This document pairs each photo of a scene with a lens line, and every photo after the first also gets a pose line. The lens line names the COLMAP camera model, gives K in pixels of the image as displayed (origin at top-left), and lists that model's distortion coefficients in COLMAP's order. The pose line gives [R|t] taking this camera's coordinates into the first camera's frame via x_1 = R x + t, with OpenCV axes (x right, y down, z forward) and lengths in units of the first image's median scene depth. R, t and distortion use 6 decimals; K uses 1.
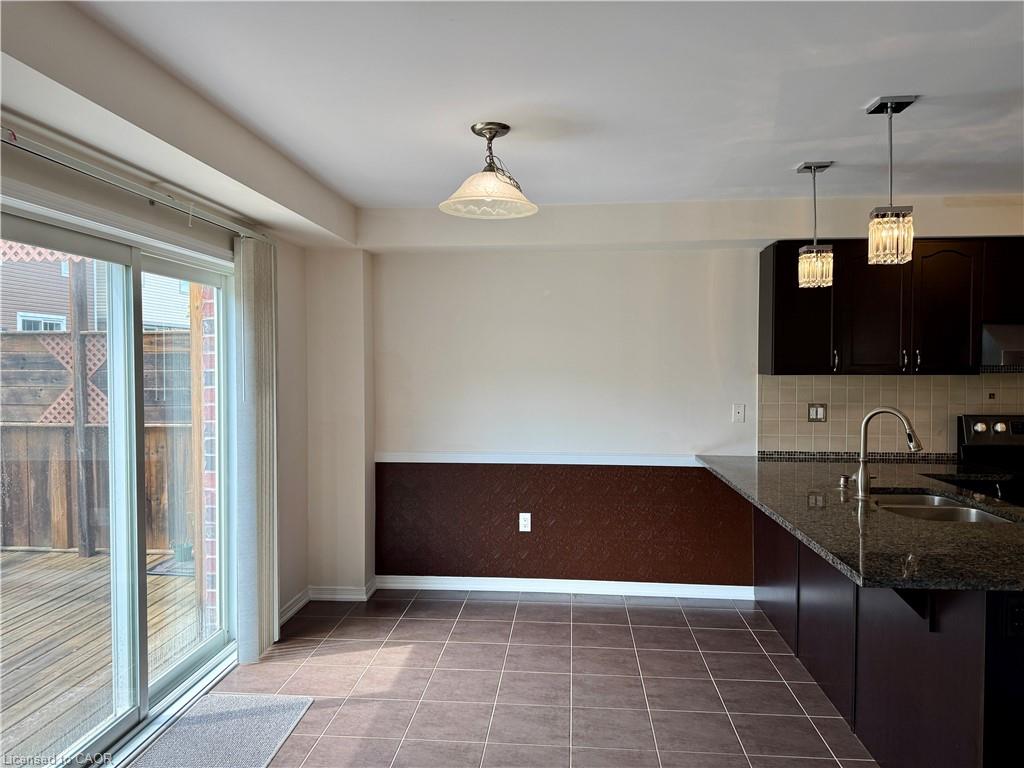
lens RADIAL K [[716.4, 0, 512.0], [0, 716.4, 384.0], [0, 0, 1]] dist [0.095343, -0.137279]
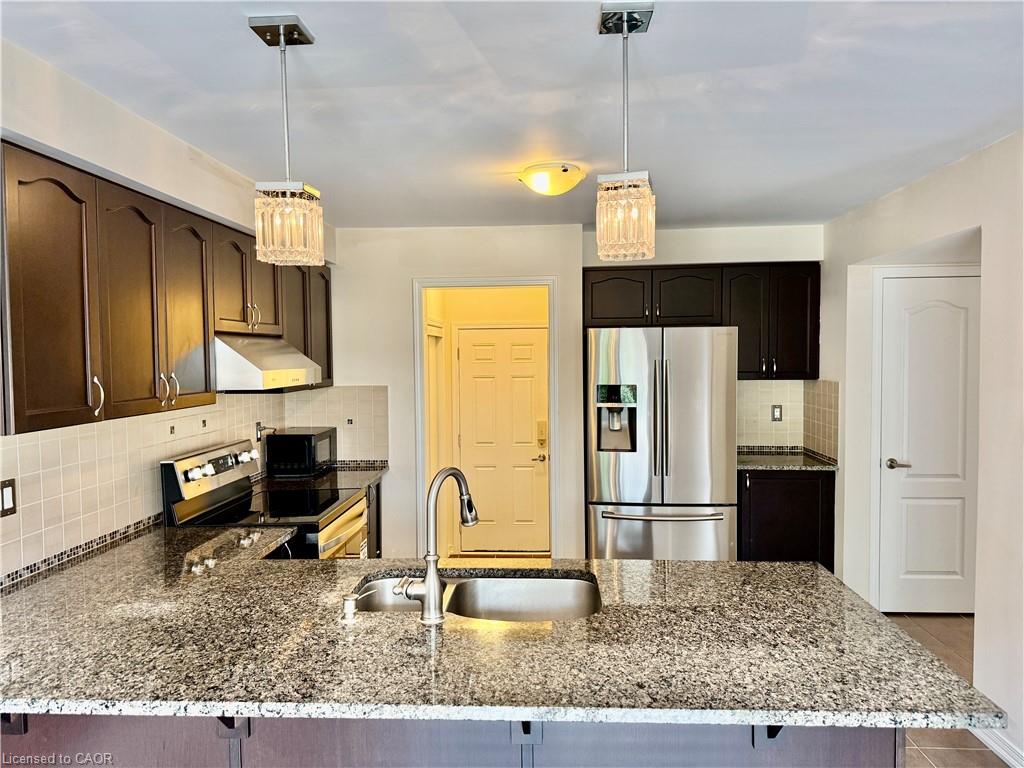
lens RADIAL K [[716.4, 0, 512.0], [0, 716.4, 384.0], [0, 0, 1]] dist [0.095343, -0.137279]
pose [[-0.026894, -0.043800, 0.998678, -0.102669], [0.040899, 0.998155, 0.044879, -0.054656], [-0.998801, 0.042052, -0.025053, 0.735609]]
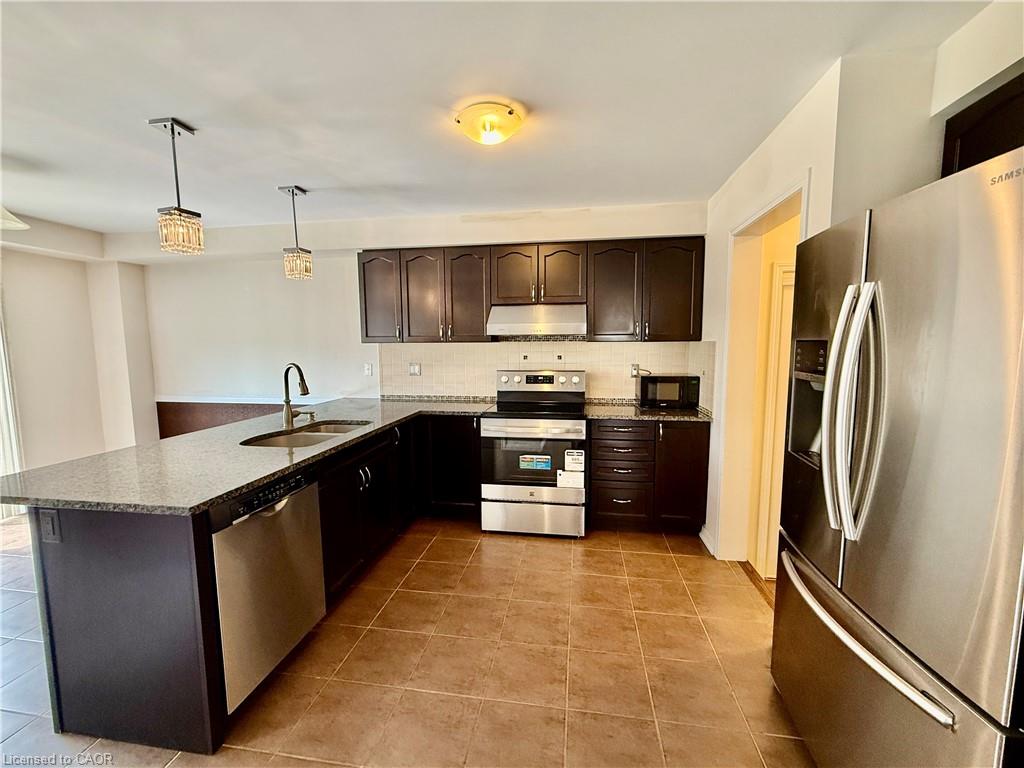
lens RADIAL K [[427.0, 0, 513.1], [0, 427.0, 384.9], [0, 0, 1]] dist [0.000413, -0.000032]
pose [[0.997489, 0.002250, -0.070784, 0.765462], [0.002588, 0.997670, 0.068177, 0.014455], [0.070773, -0.068189, 0.995159, 0.164783]]
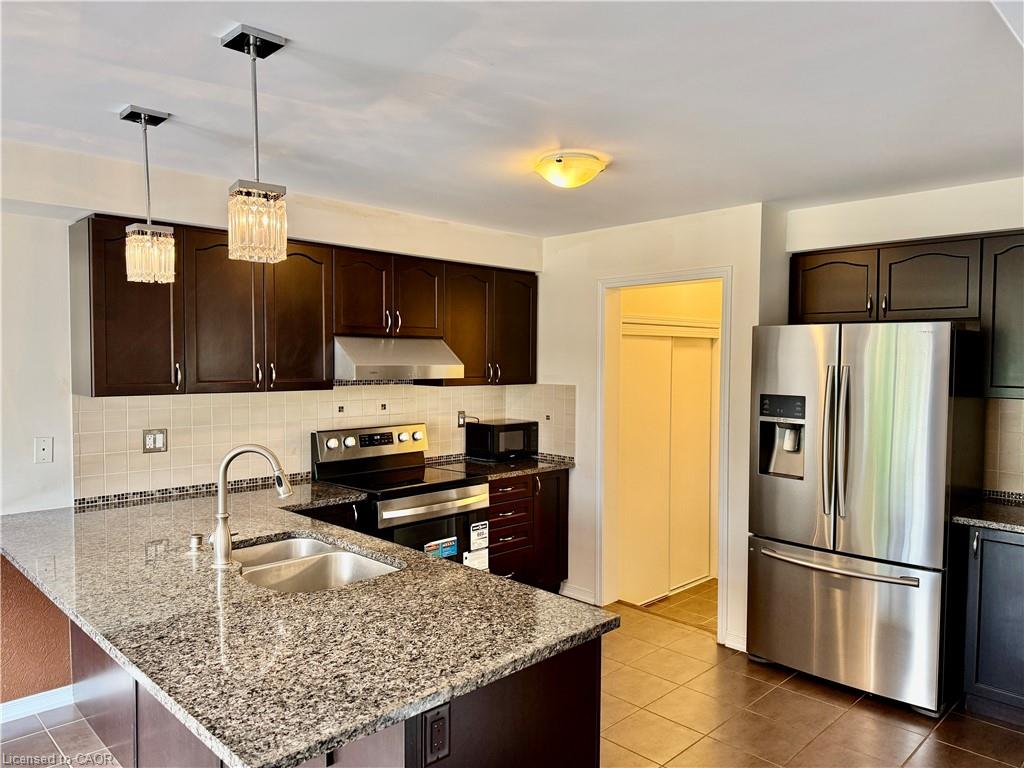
lens RADIAL K [[716.4, 0, 512.0], [0, 716.4, 384.0], [0, 0, 1]] dist [0.095343, -0.137279]
pose [[0.650200, -0.022715, 0.759424, 0.082000], [0.016536, 0.999739, 0.015746, -0.031511], [-0.759583, 0.002320, 0.650406, 0.212902]]
